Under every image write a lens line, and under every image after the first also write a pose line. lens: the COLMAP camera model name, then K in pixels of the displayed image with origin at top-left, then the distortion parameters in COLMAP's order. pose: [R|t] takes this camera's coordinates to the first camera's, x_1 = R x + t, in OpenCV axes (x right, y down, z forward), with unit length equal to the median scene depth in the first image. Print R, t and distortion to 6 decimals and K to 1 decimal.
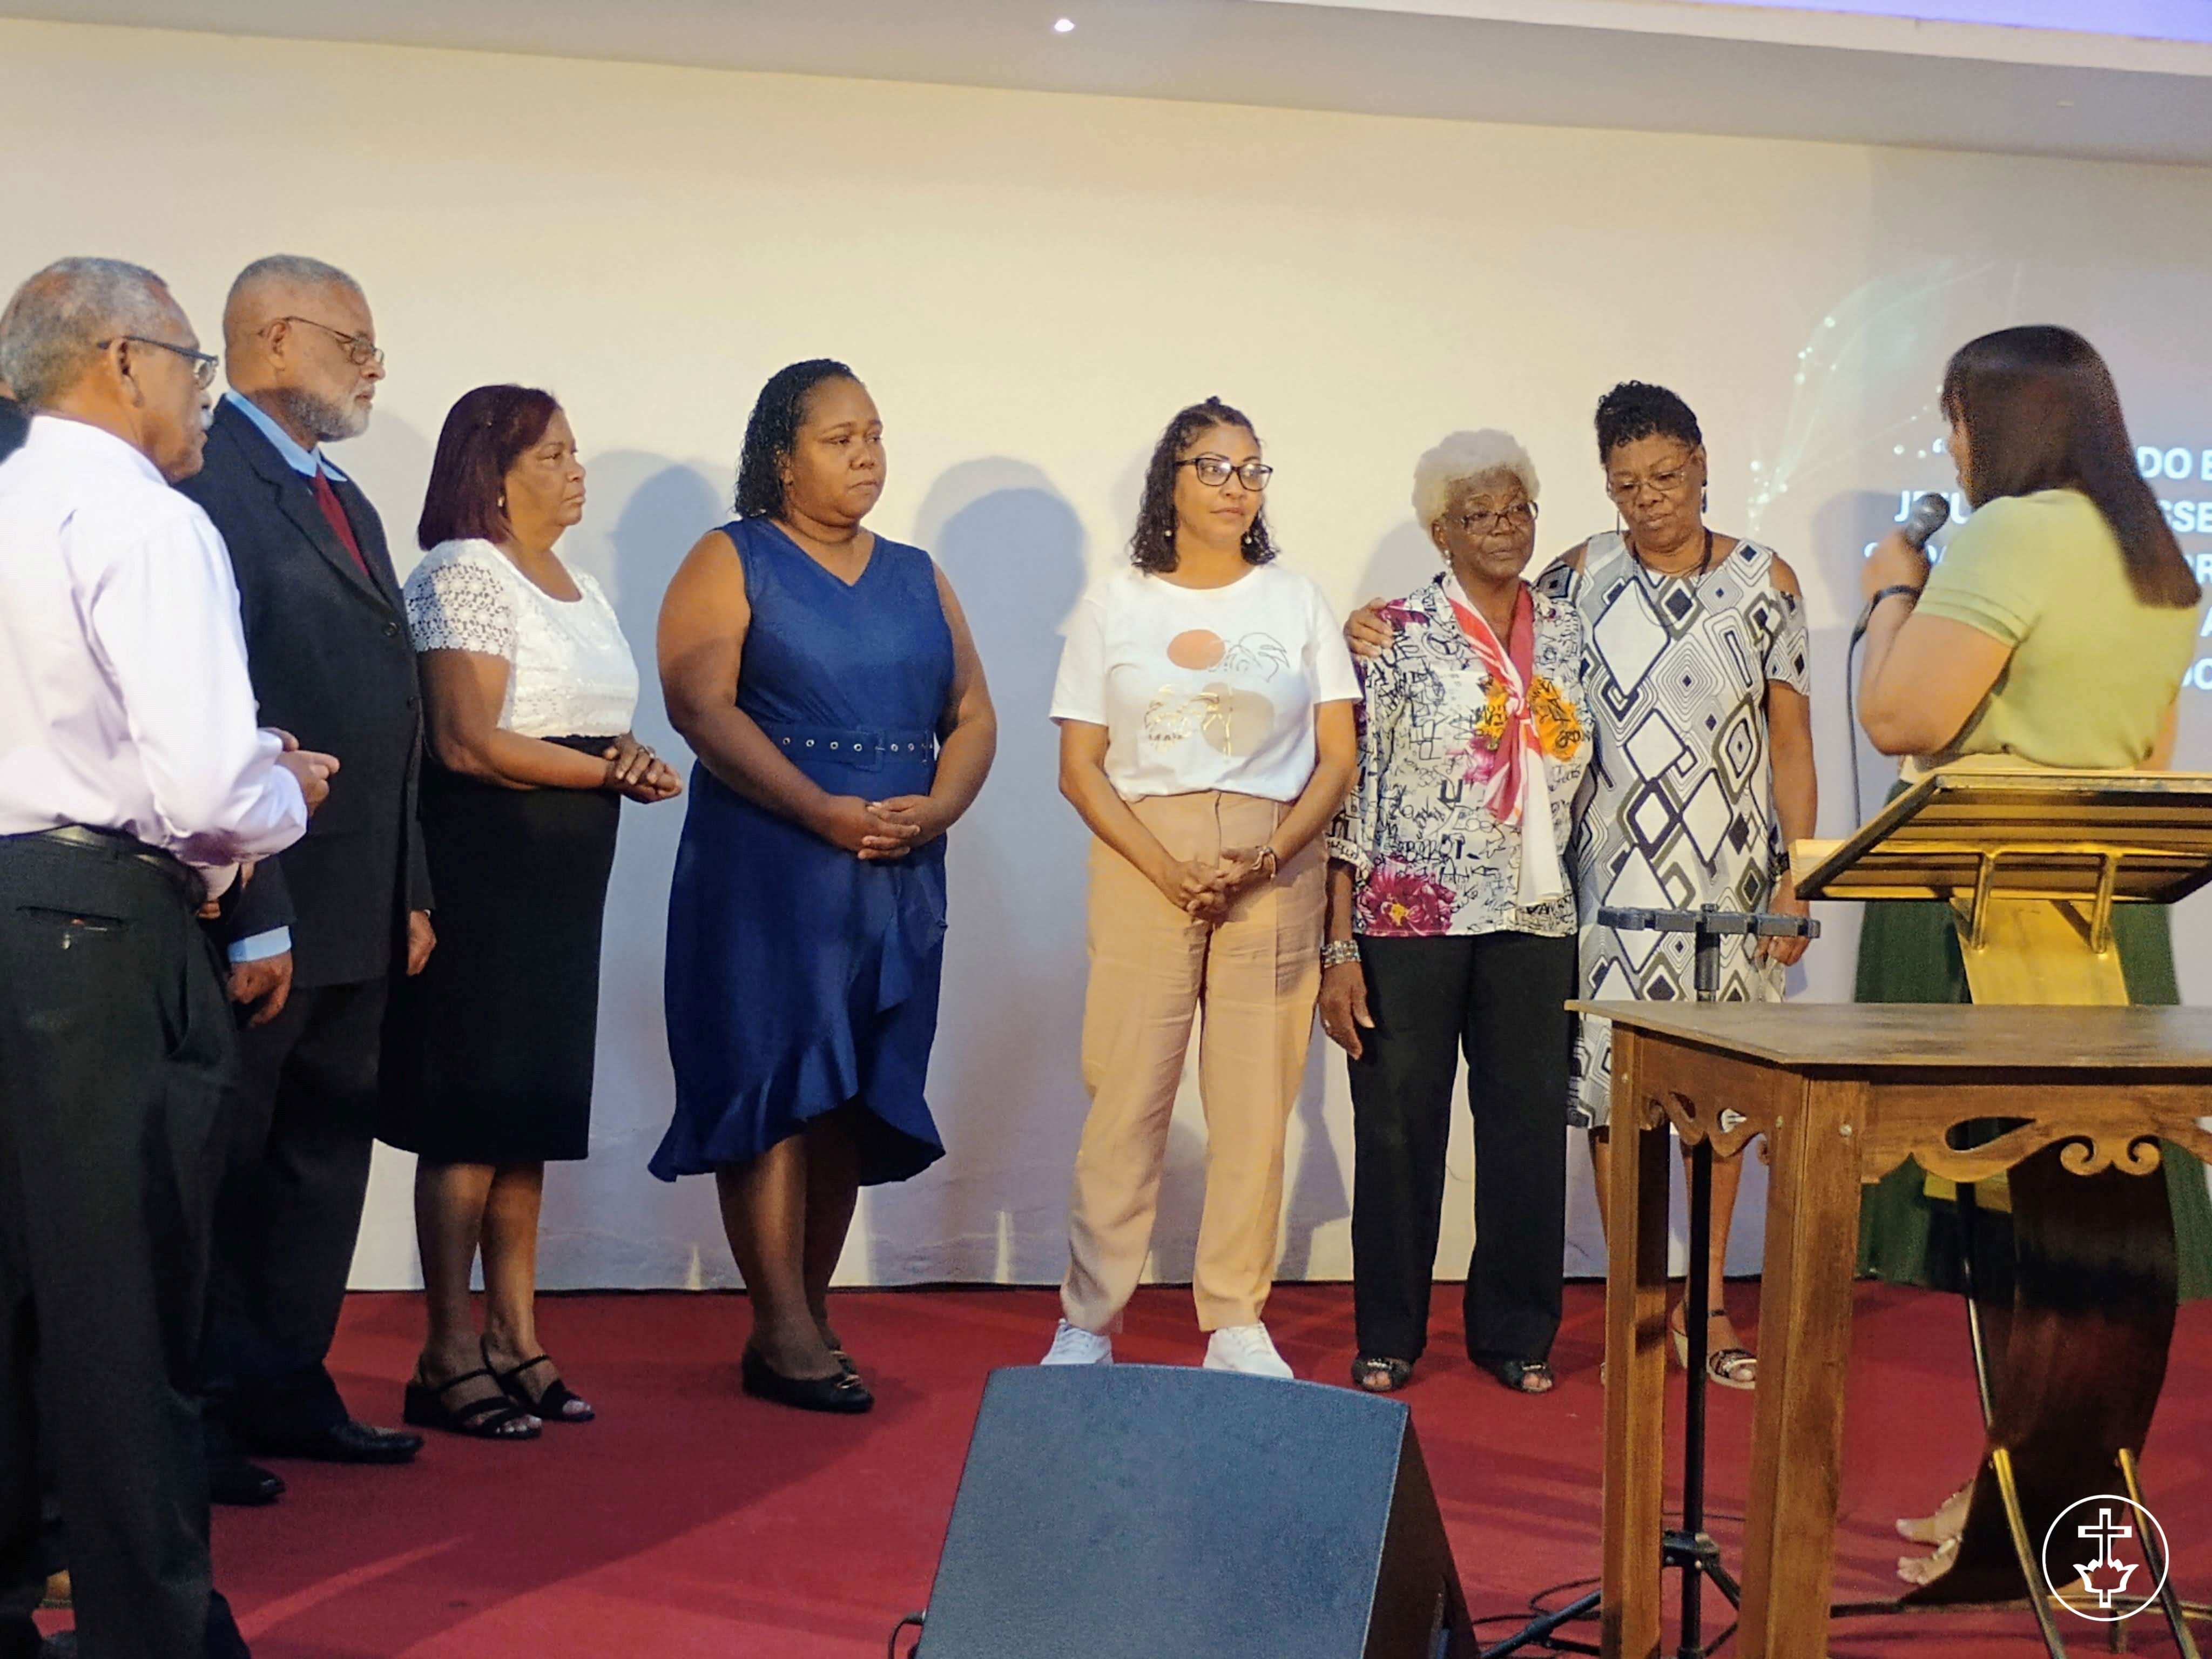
lens RADIAL K [[3738.5, 0, 1105.6], [0, 3738.5, 818.5], [0, 0, 1]] dist [0.041389, 0.000000]
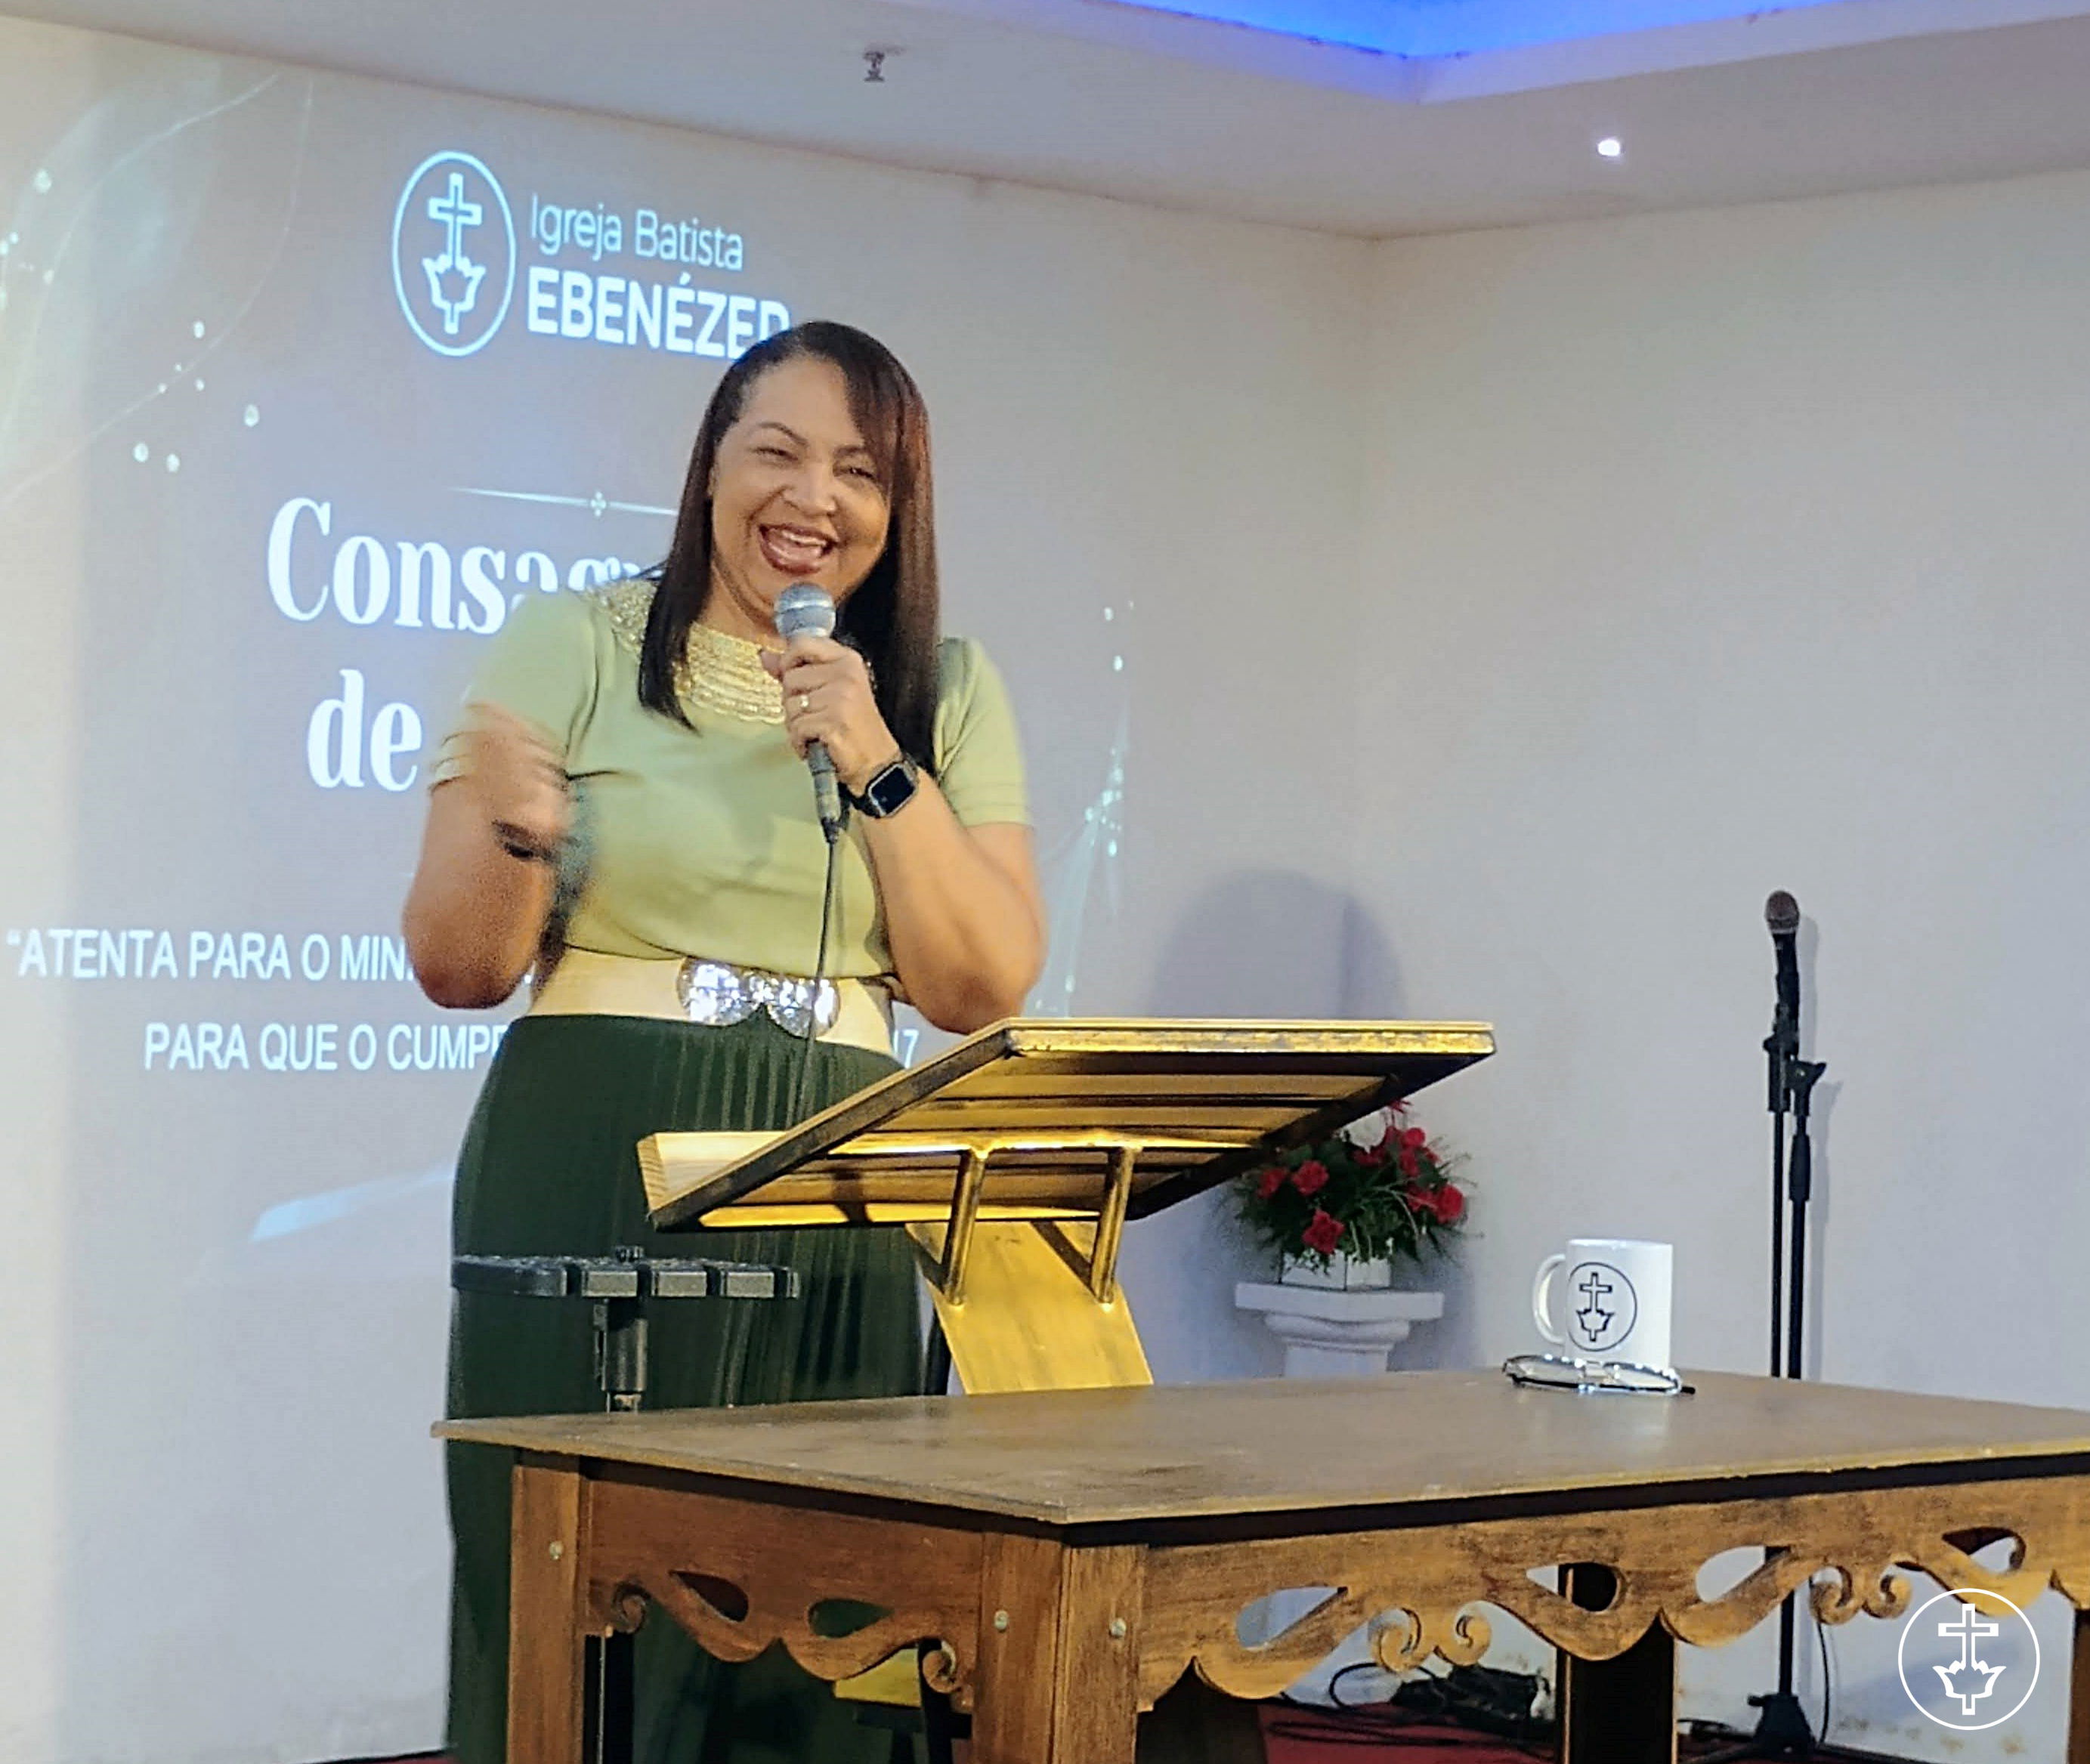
lens RADIAL K [[5383.7, 0, 1034.2], [0, 5383.7, 885.6], [0, 0, 1]] dist [0.038061, 0.000000]
pose [[0.863338, 0.004414, 0.504607, -0.210343], [0.010721, 0.999576, -0.027086, -0.010539], [-0.504512, 0.028794, 0.862924, 0.215804]]
